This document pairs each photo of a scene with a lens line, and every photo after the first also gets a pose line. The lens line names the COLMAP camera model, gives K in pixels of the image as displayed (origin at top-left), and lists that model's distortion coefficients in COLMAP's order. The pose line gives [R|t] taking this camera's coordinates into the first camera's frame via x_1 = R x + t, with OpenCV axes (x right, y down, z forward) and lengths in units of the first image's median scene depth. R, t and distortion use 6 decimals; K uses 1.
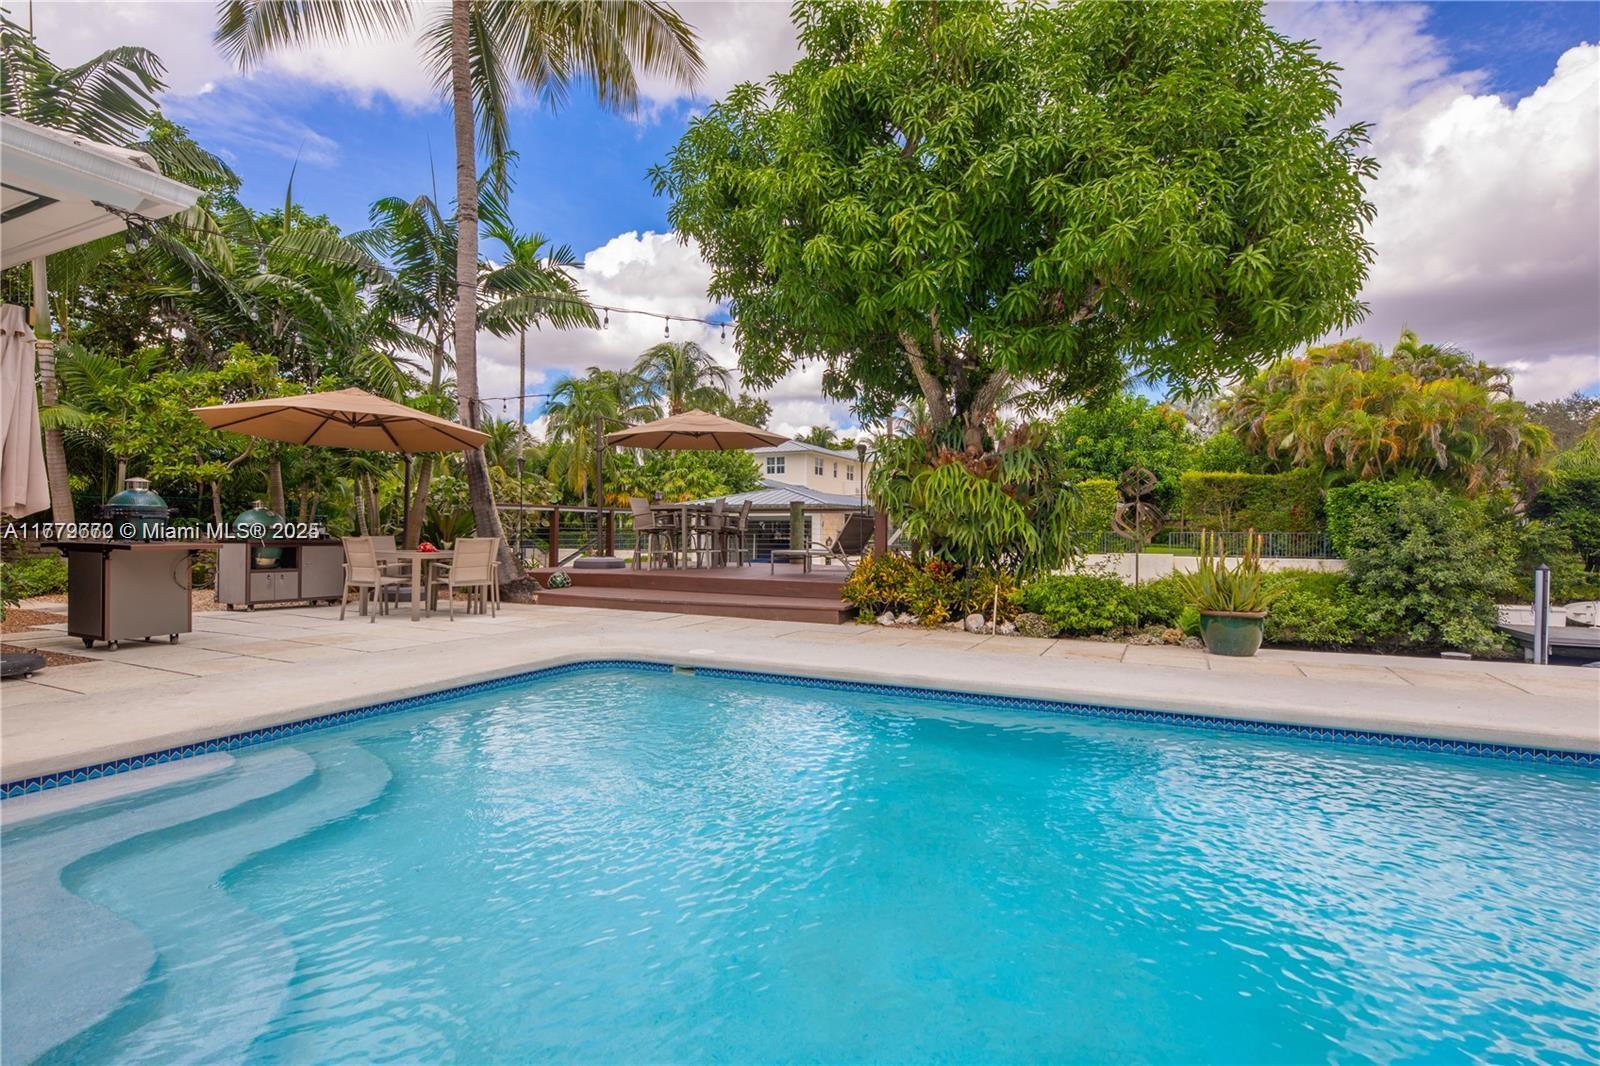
lens RADIAL K [[753.9, 0, 797.3], [0, 753.9, 532.4], [0, 0, 1]] dist [0.002054, -0.000022]
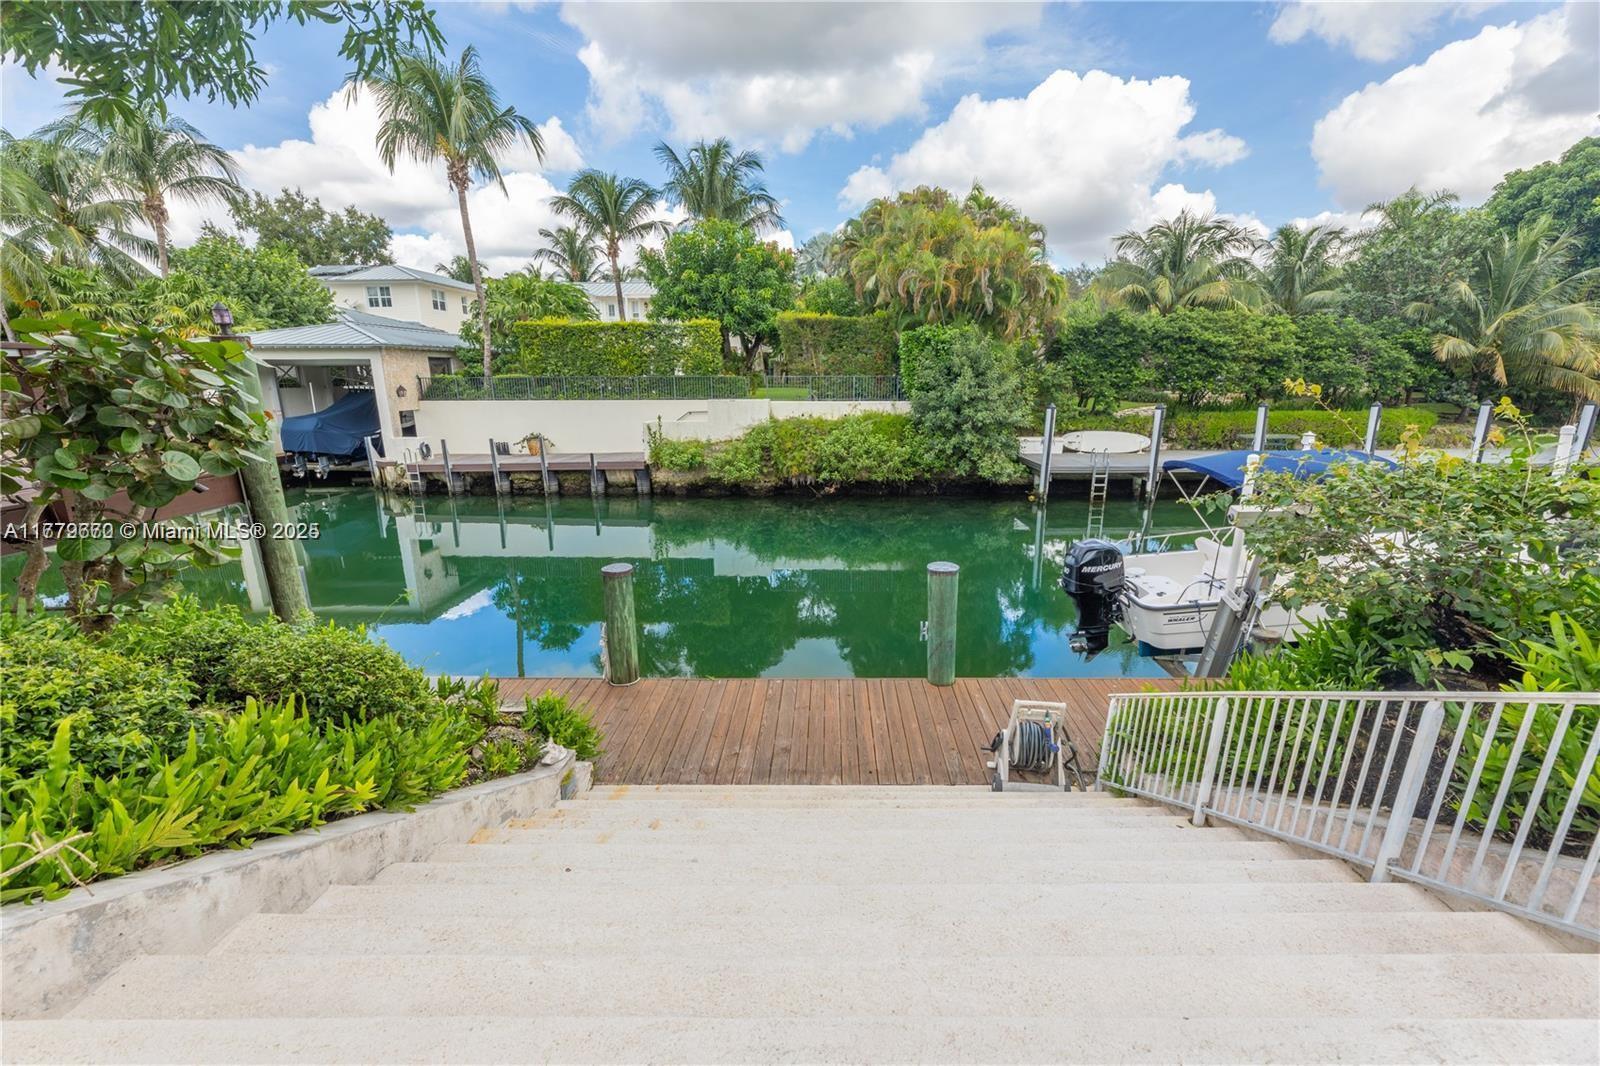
lens RADIAL K [[649.1, 0, 806.4], [0, 649.1, 533.8], [0, 0, 1]] dist [-0.000301, -0.000038]
pose [[0.912444, -0.107776, 0.394753, 0.215065], [0.008988, 0.969737, 0.243985, -0.008042], [-0.409103, -0.219075, 0.885800, 0.214775]]
